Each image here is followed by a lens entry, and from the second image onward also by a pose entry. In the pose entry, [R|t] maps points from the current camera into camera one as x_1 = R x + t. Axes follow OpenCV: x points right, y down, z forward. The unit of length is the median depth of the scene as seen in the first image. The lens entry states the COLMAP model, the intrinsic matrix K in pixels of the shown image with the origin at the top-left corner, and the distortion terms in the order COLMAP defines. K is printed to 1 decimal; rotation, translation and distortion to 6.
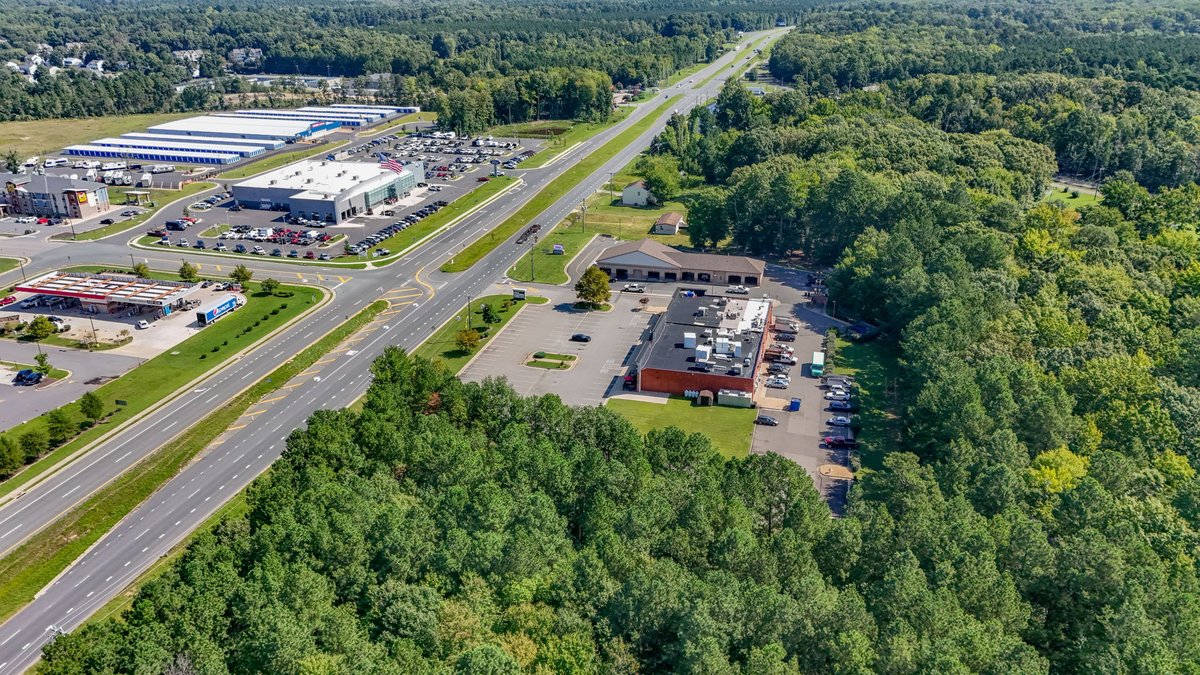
lens RADIAL K [[879.8, 0, 600.0], [0, 879.8, 337.5], [0, 0, 1]] dist [0.075102, -0.066951]
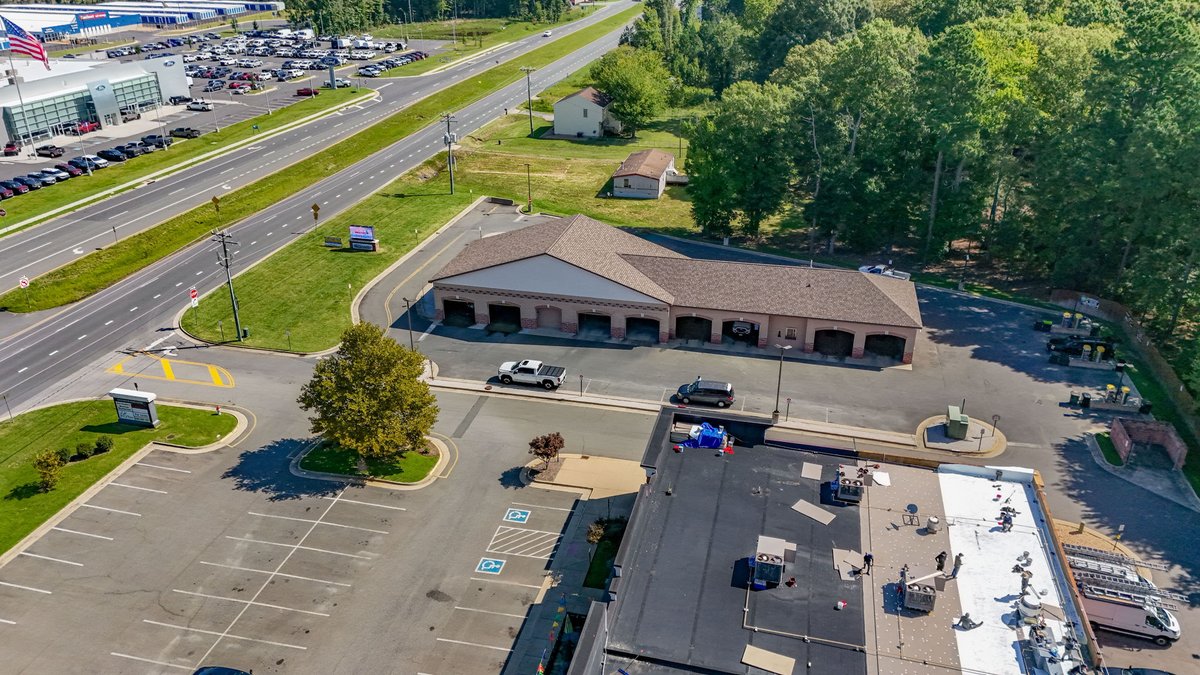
lens RADIAL K [[879.8, 0, 600.0], [0, 879.8, 337.5], [0, 0, 1]] dist [0.075102, -0.066951]
pose [[0.999866, -0.004991, 0.015598, 0.052518], [0.004159, 0.998592, 0.052877, -0.075985], [-0.015840, -0.052805, 0.998479, 0.593397]]
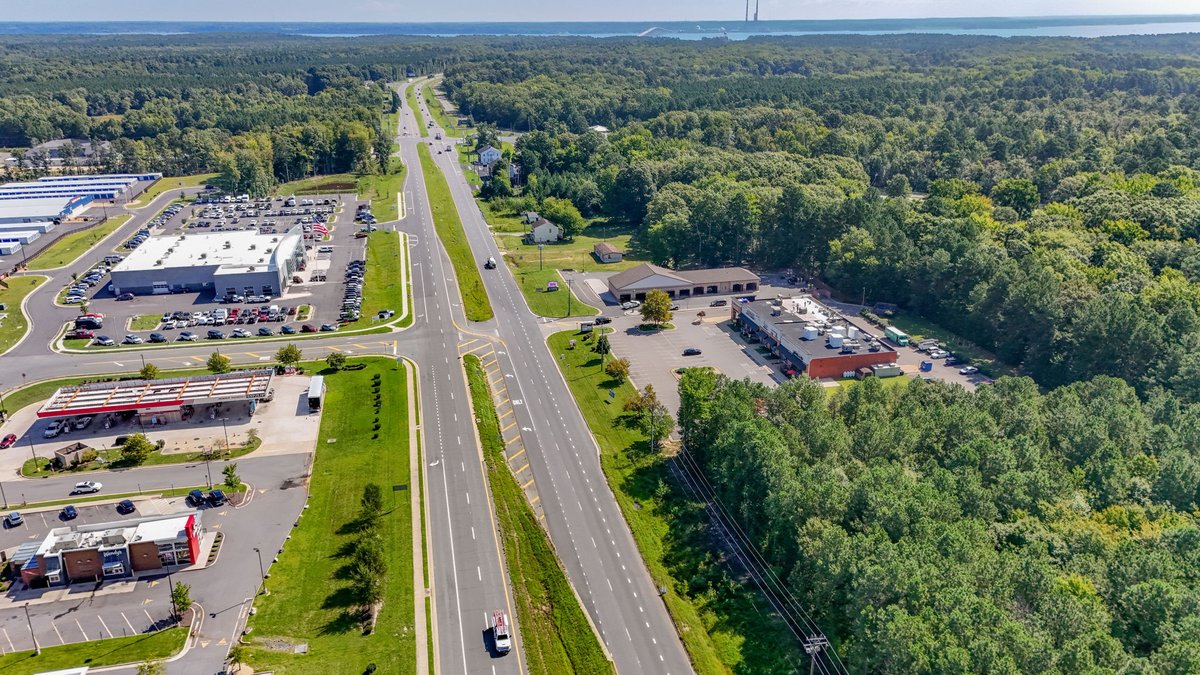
lens RADIAL K [[879.8, 0, 600.0], [0, 879.8, 337.5], [0, 0, 1]] dist [0.075102, -0.066951]
pose [[0.886698, -0.157583, 0.434667, -0.453205], [0.180033, 0.983603, -0.010665, -0.019818], [-0.425859, 0.087711, 0.900528, 0.051714]]
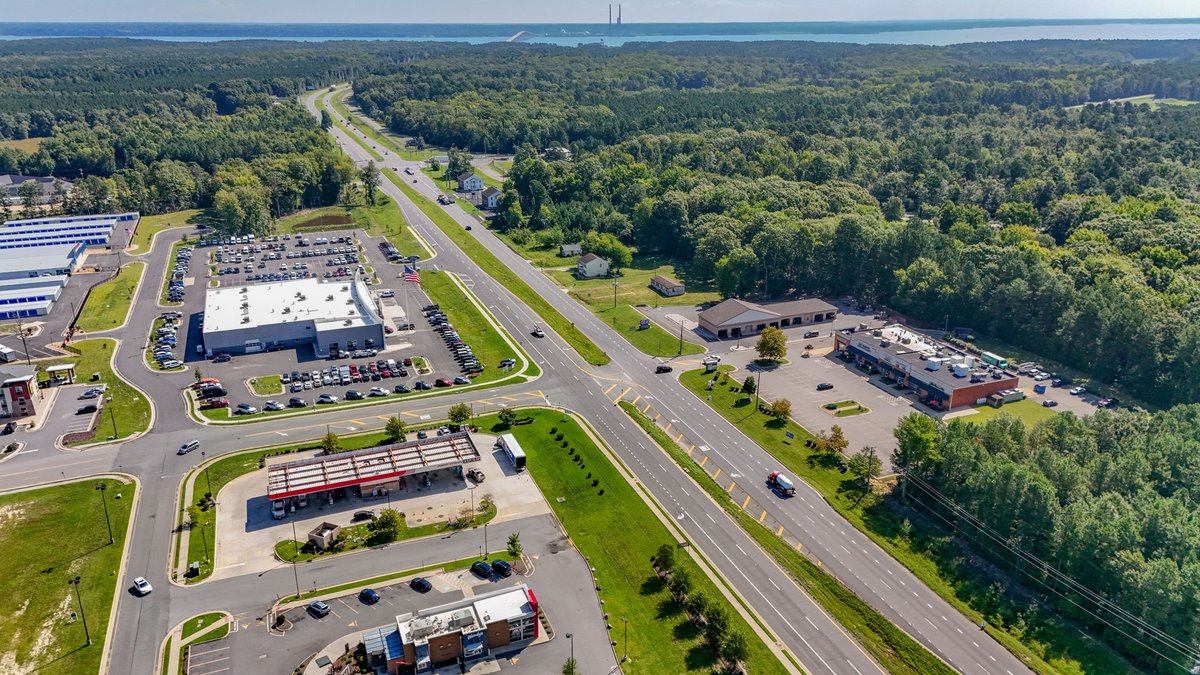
lens RADIAL K [[879.8, 0, 600.0], [0, 879.8, 337.5], [0, 0, 1]] dist [0.075102, -0.066951]
pose [[0.805133, -0.200165, 0.558297, -0.689213], [0.229582, 0.973126, 0.017808, -0.115731], [-0.546858, 0.113837, 0.829450, 0.141182]]
